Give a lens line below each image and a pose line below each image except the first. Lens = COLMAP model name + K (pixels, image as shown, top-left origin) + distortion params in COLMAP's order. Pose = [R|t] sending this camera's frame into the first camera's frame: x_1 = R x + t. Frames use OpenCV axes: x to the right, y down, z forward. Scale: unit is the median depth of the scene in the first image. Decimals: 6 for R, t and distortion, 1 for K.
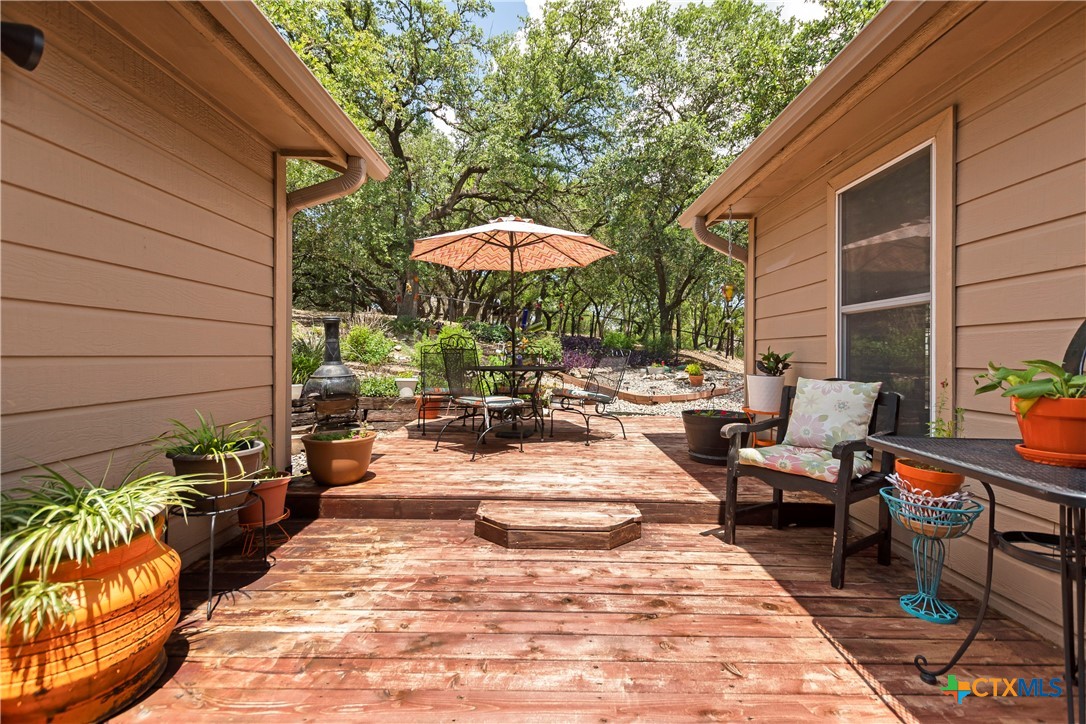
lens RADIAL K [[467.3, 0, 543.0], [0, 467.3, 362.0], [0, 0, 1]] dist [-0.002090, -0.000946]
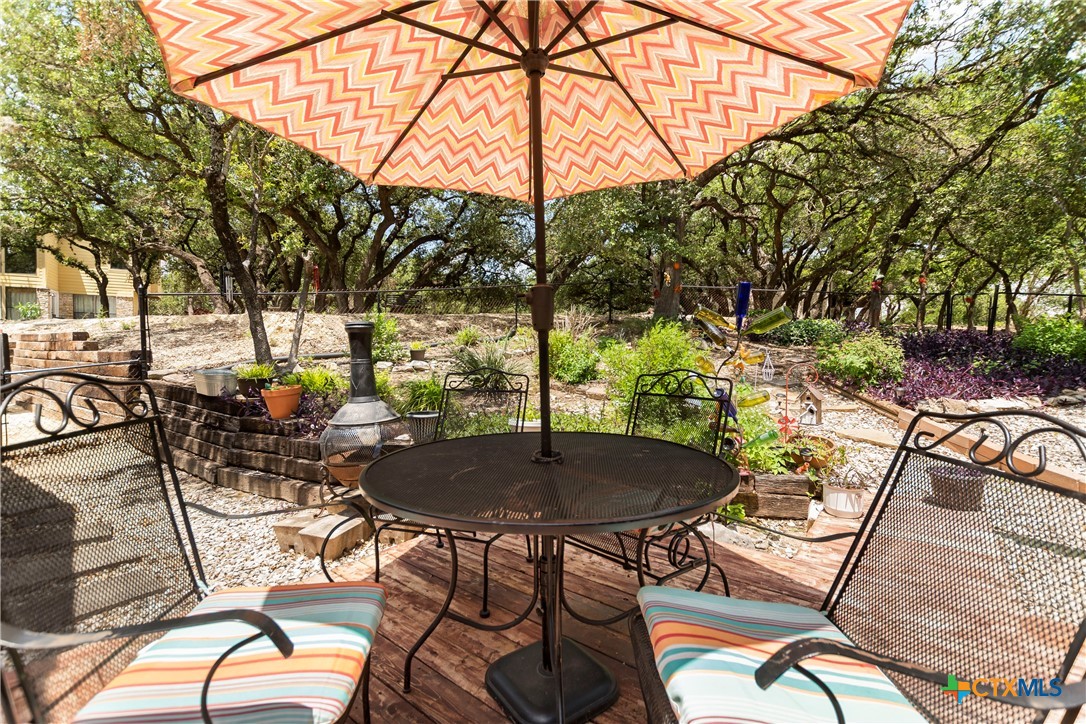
lens RADIAL K [[467.3, 0, 543.0], [0, 467.3, 362.0], [0, 0, 1]] dist [-0.002090, -0.000946]
pose [[0.777247, 0.002945, -0.629188, 0.037946], [-0.002950, 0.999995, 0.001036, -0.015882], [0.629188, 0.001051, 0.777252, 0.234065]]
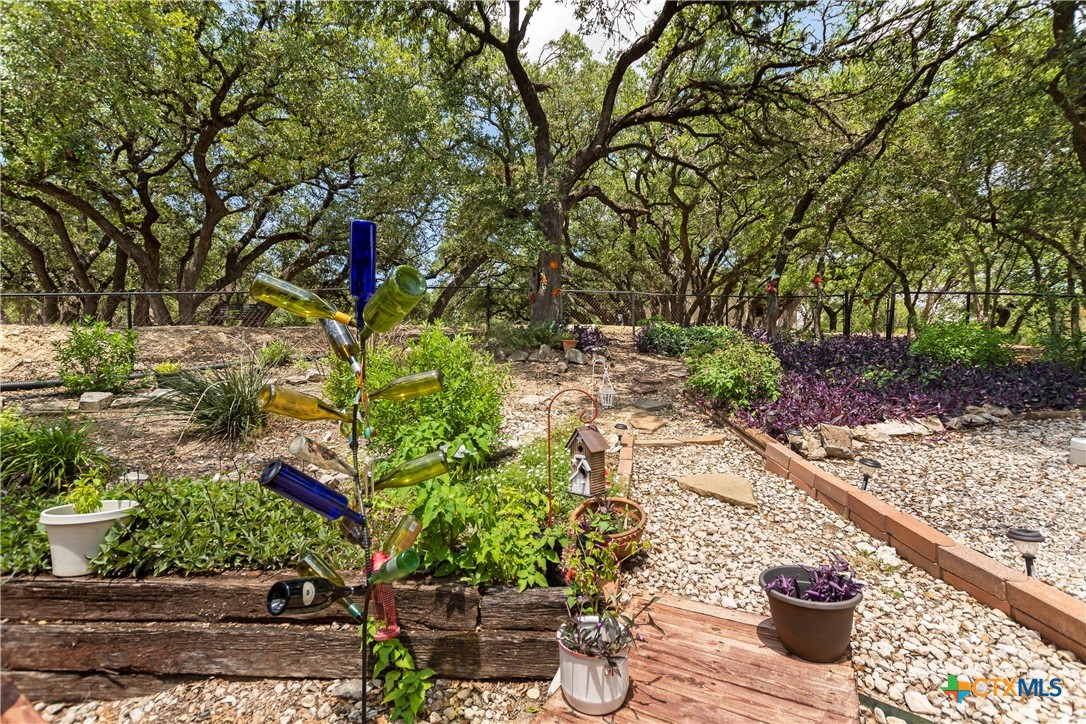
lens RADIAL K [[477.6, 0, 547.6], [0, 477.6, 373.6], [0, 0, 1]] dist [0.001917, 0.000334]
pose [[0.852820, -0.022898, -0.521703, 0.058045], [0.022801, 0.999718, -0.006606, -0.018645], [0.521707, -0.006262, 0.853102, 0.379240]]
